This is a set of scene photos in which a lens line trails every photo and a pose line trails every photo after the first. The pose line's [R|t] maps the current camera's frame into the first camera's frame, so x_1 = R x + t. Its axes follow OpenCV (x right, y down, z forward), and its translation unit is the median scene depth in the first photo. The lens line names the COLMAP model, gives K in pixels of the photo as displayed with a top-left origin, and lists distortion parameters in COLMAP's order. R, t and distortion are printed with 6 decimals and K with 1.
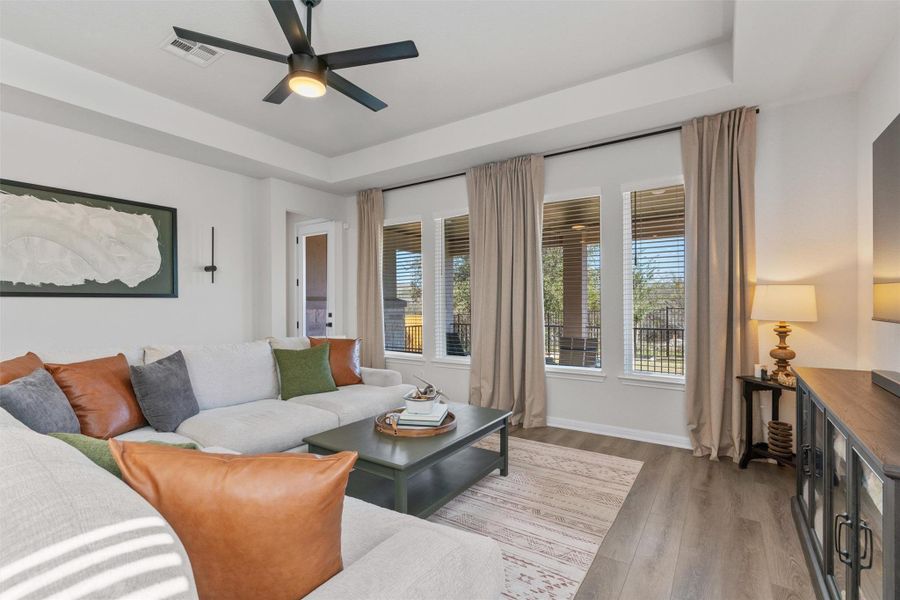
lens RADIAL K [[407.8, 0, 452.6], [0, 407.8, 303.1], [0, 0, 1]] dist [-0.009718, 0.002661]
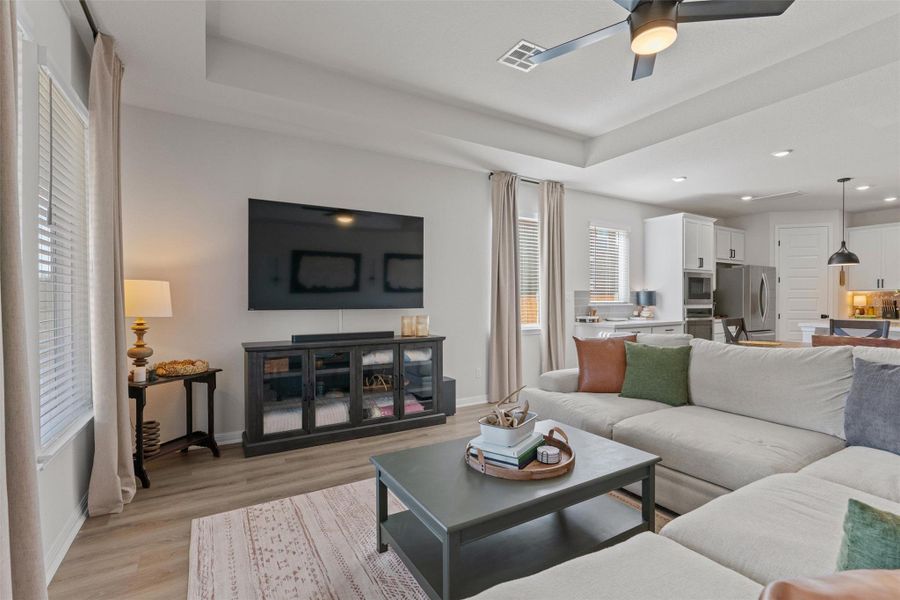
lens RADIAL K [[407.8, 0, 449.0], [0, 407.8, 295.2], [0, 0, 1]] dist [-0.009718, 0.002661]
pose [[-0.893328, 0.006357, 0.449361, -0.255347], [0.003519, 0.999968, -0.007152, -0.000984], [-0.449392, -0.004807, -0.893322, 1.405493]]
